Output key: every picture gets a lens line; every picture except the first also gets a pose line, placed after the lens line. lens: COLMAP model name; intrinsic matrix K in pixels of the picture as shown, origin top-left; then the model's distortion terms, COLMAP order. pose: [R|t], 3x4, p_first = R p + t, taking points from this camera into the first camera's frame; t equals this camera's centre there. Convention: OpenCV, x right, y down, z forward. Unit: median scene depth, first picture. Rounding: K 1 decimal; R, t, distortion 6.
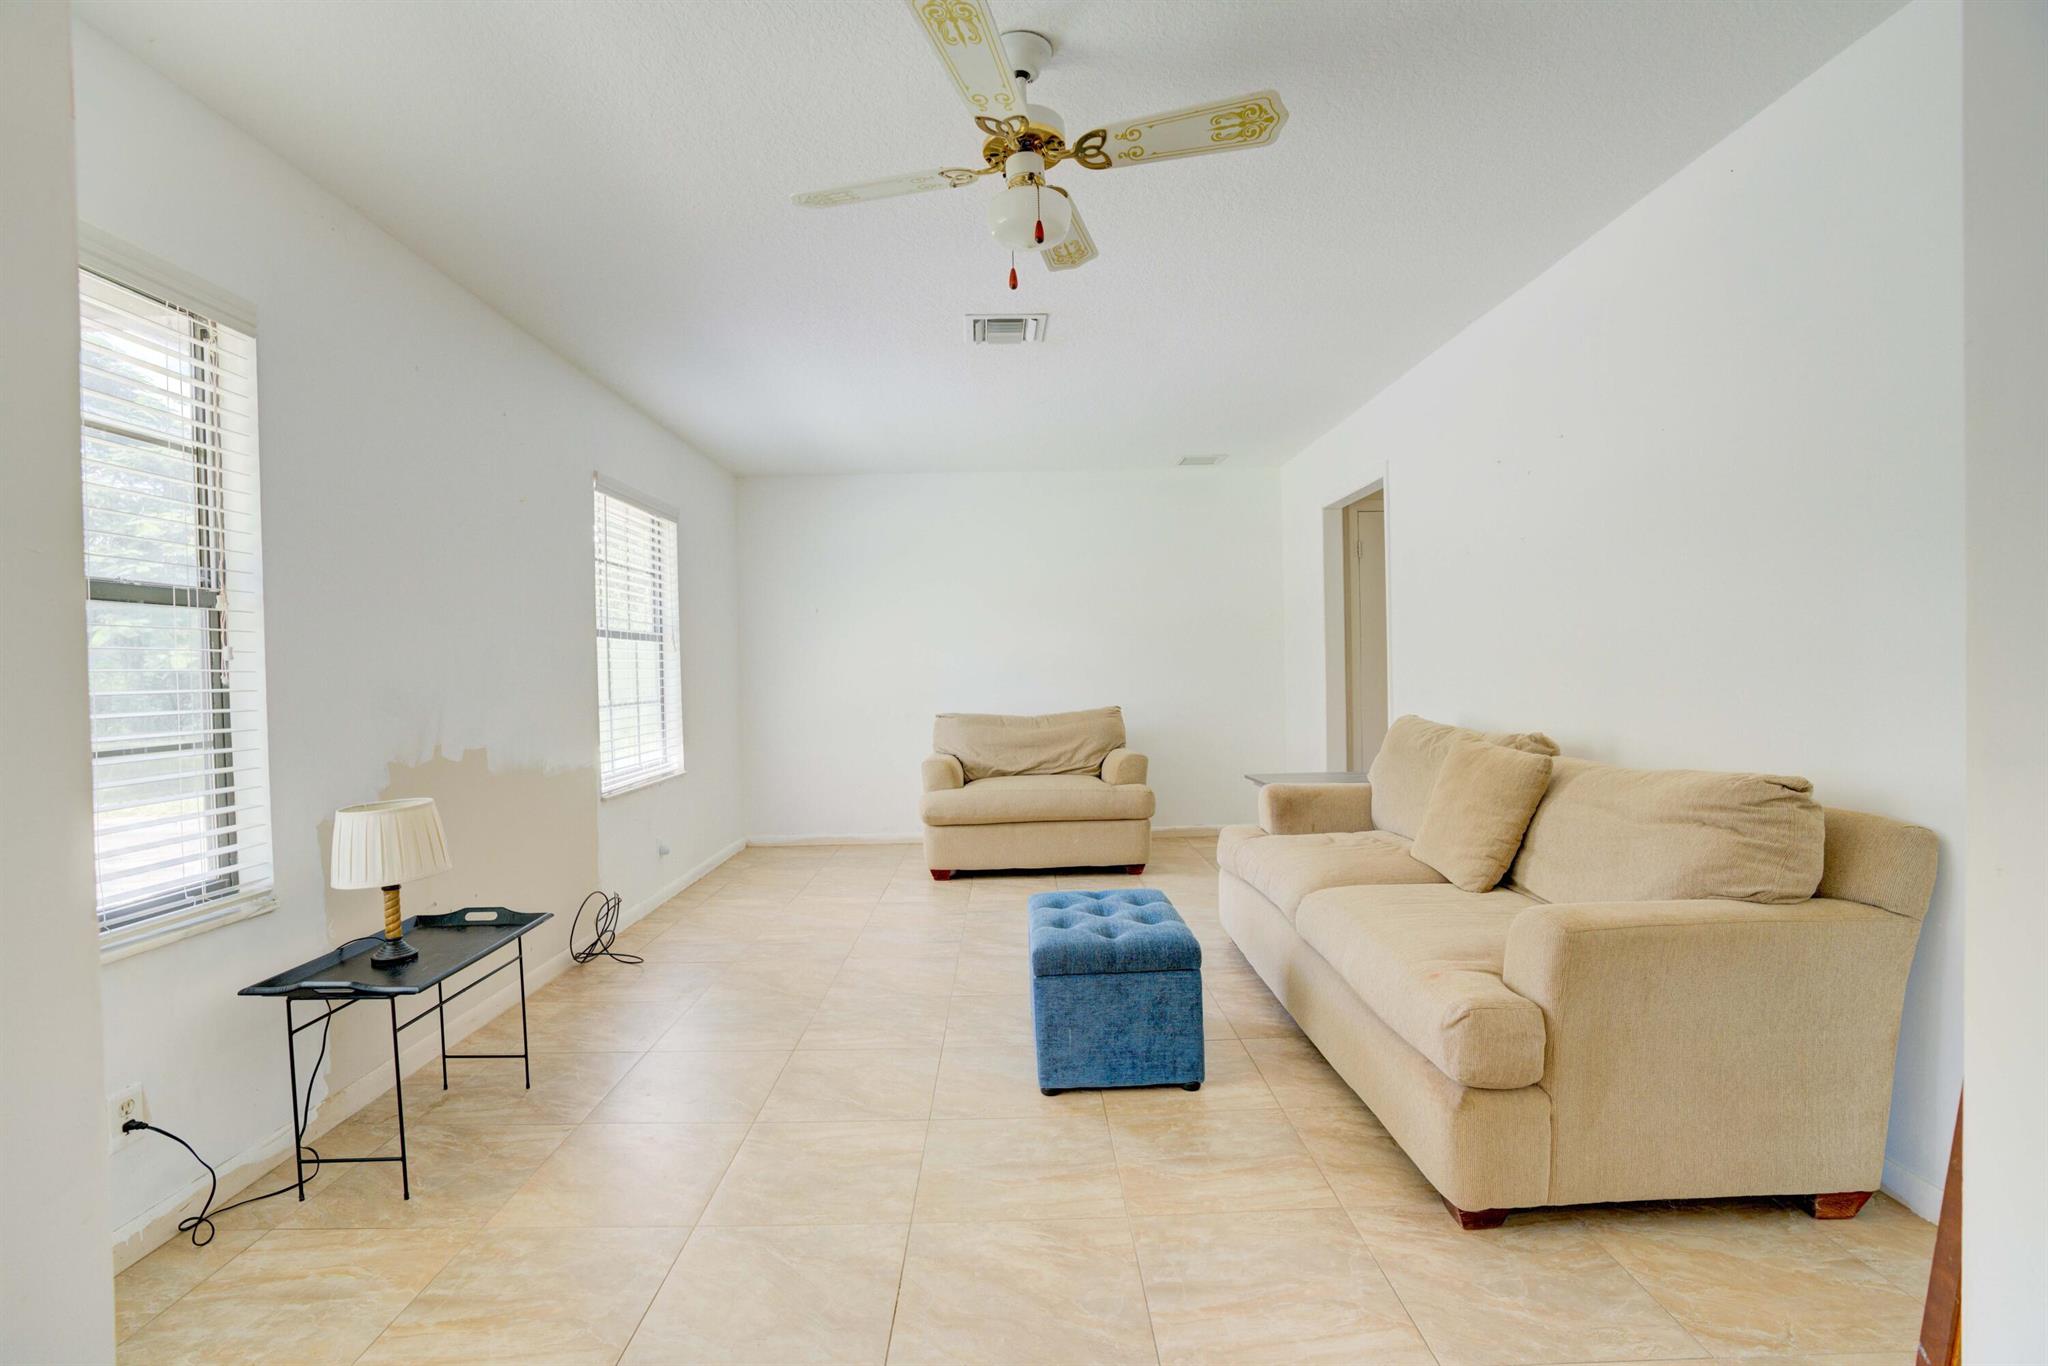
lens RADIAL K [[932.7, 0, 1024.0], [0, 932.7, 683.0], [0, 0, 1]] dist [-0.073063, 0.026925]
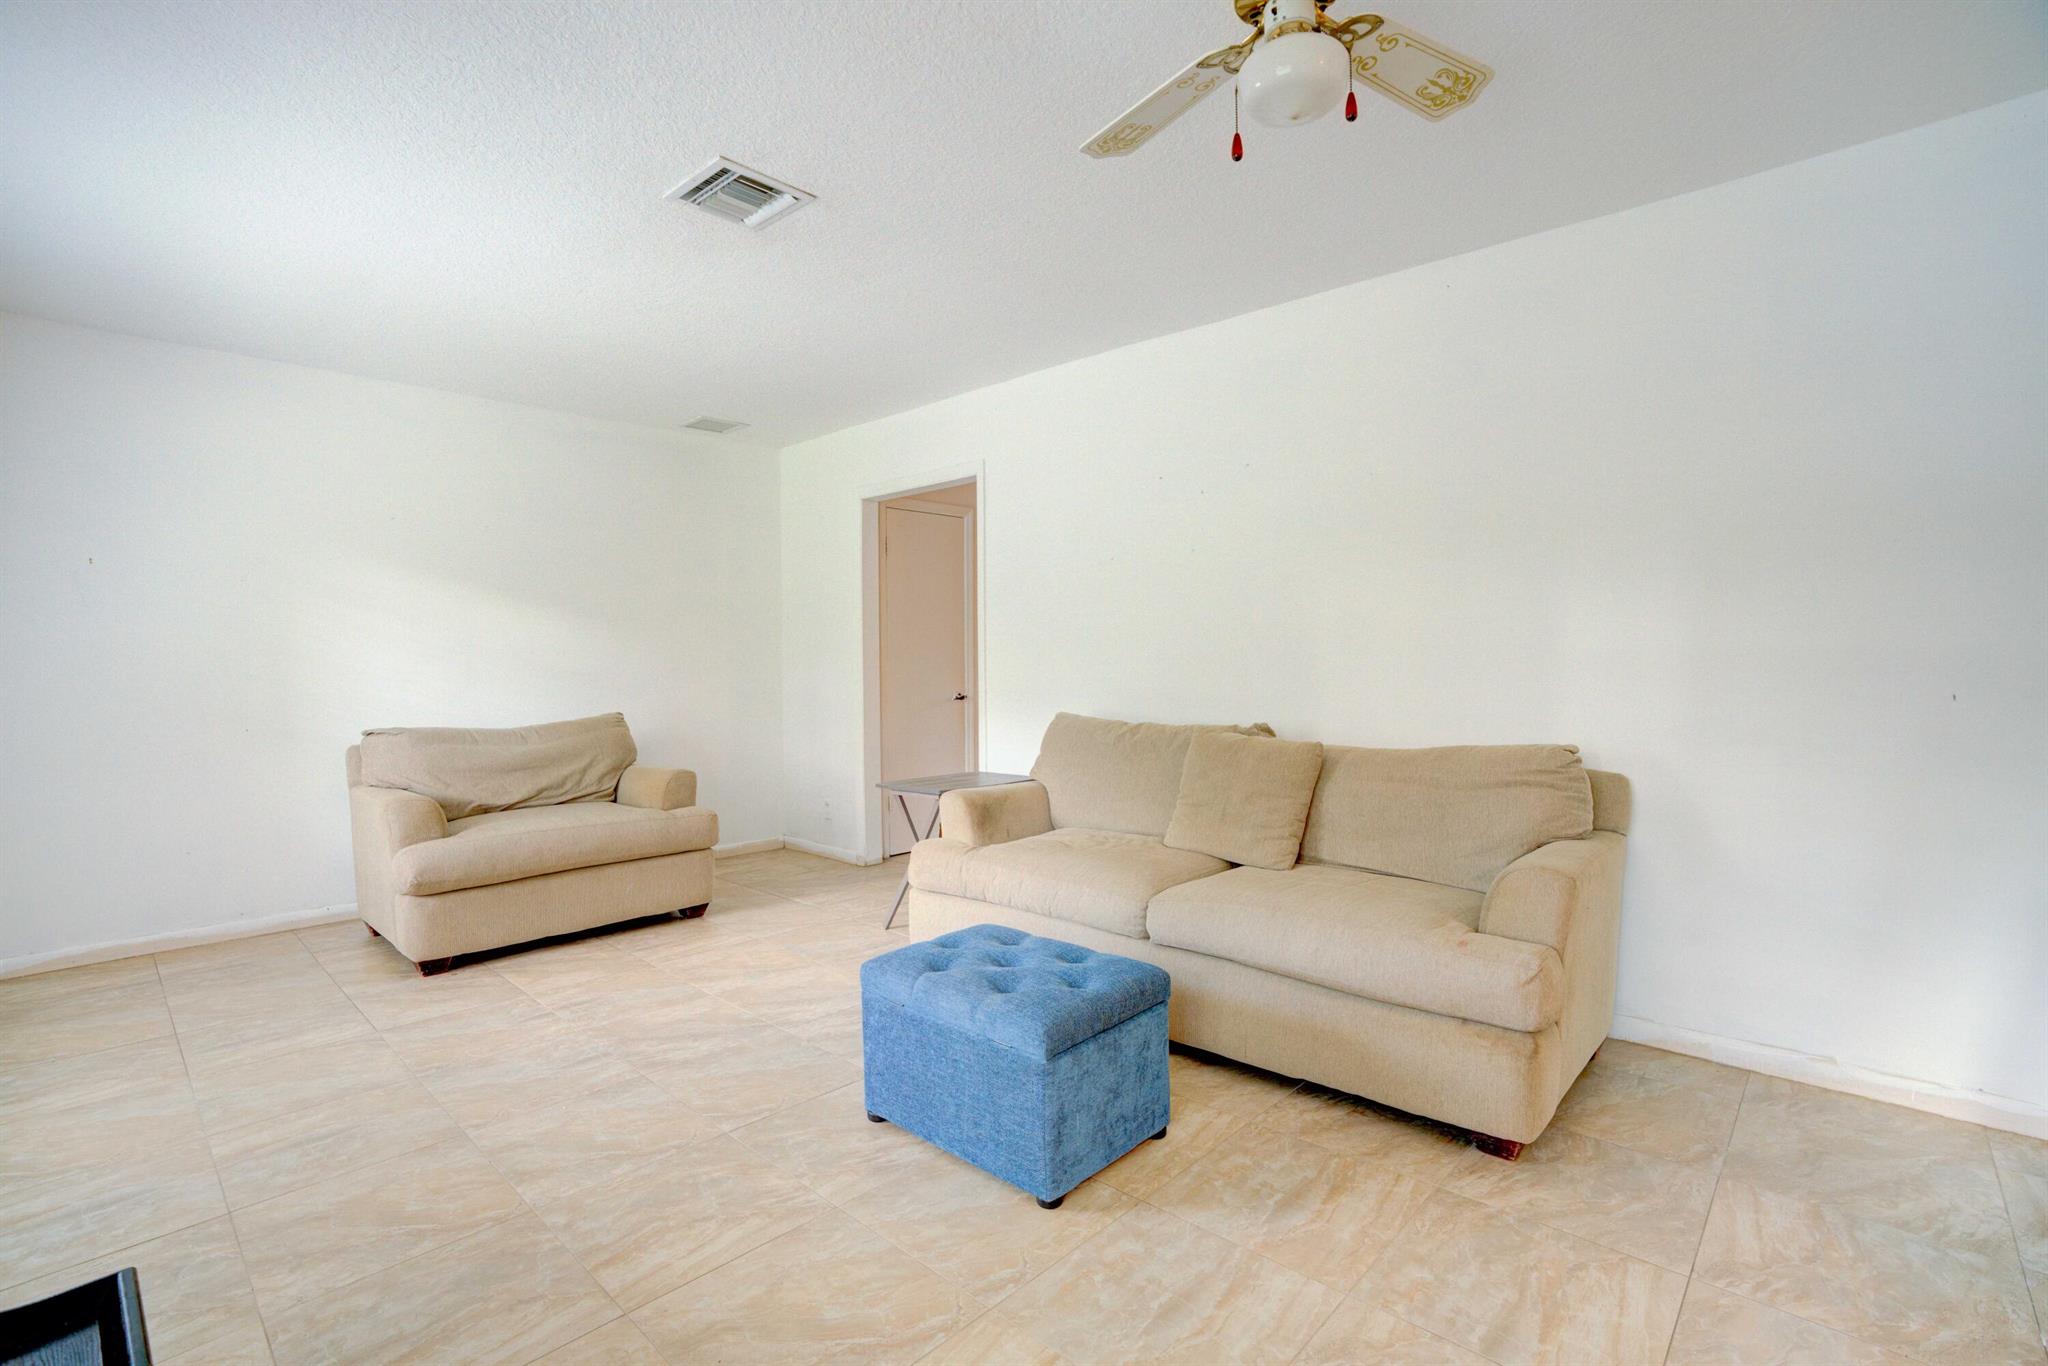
lens RADIAL K [[932.7, 0, 1024.0], [0, 932.7, 683.0], [0, 0, 1]] dist [-0.073063, 0.026925]
pose [[0.693617, -0.001510, 0.720343, -0.338289], [0.004778, 0.999985, -0.002505, 0.004665], [-0.720328, 0.005180, 0.693614, 0.299403]]
